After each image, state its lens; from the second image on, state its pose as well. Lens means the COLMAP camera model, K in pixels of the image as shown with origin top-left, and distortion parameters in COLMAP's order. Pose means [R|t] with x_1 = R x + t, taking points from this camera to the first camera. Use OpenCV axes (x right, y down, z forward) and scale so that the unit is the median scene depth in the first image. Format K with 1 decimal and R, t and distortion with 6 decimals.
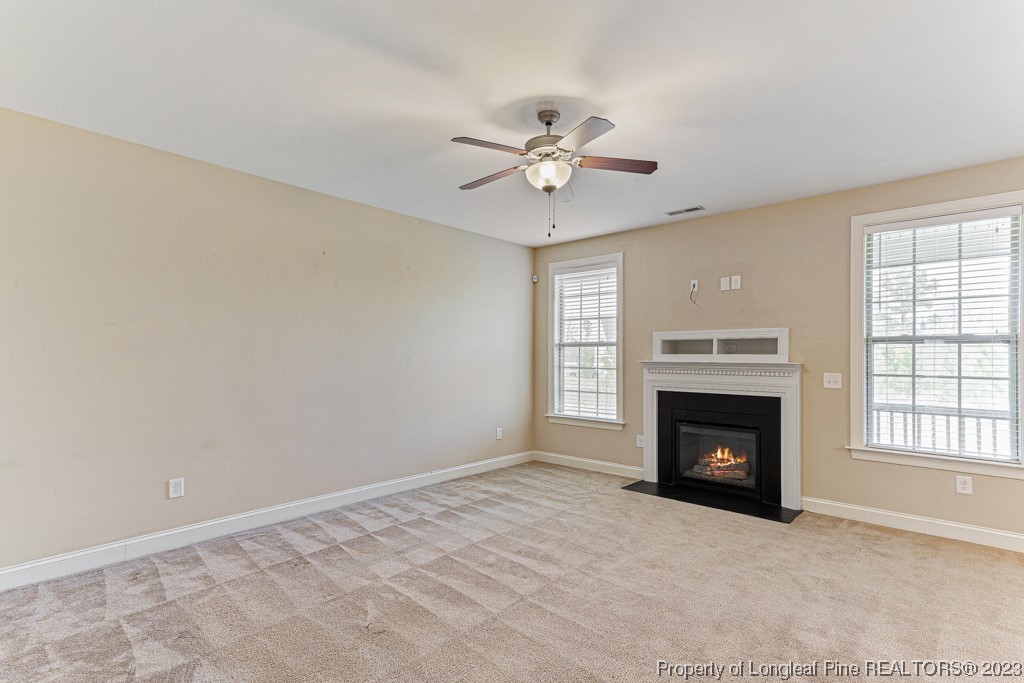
lens RADIAL K [[495.8, 0, 514.2], [0, 495.8, 345.0], [0, 0, 1]] dist [0.025786, 0.002113]
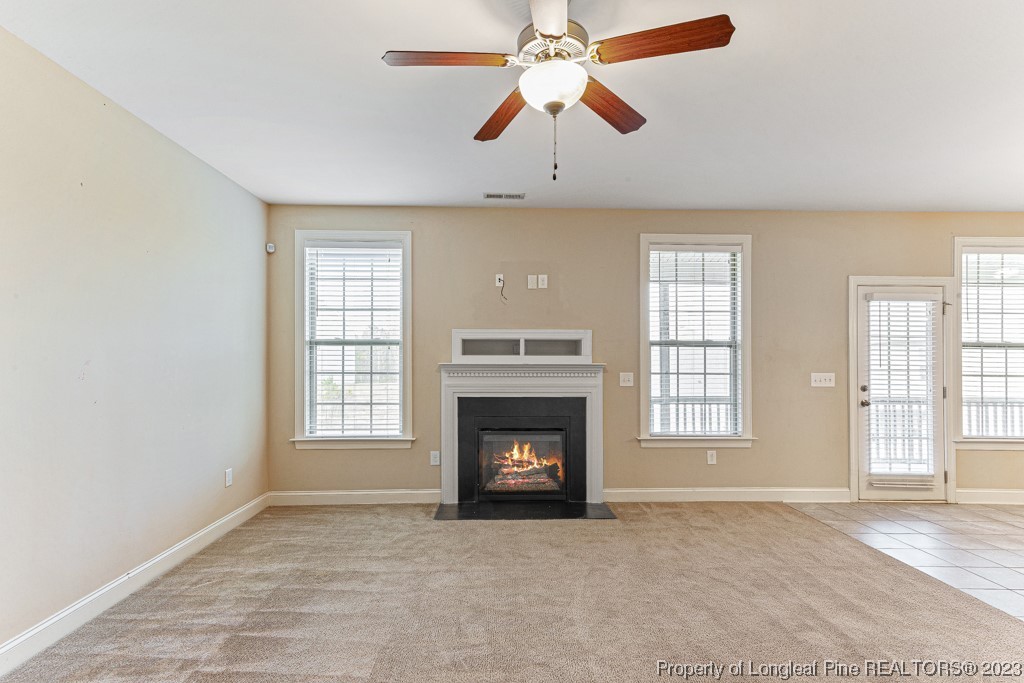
lens RADIAL K [[495.8, 0, 515.9], [0, 495.8, 350.6], [0, 0, 1]] dist [0.025786, 0.002113]
pose [[0.723293, 0.007047, 0.690505, -0.262332], [-0.013790, 0.999896, 0.004240, 0.005648], [-0.690403, -0.012589, 0.723315, 0.333479]]
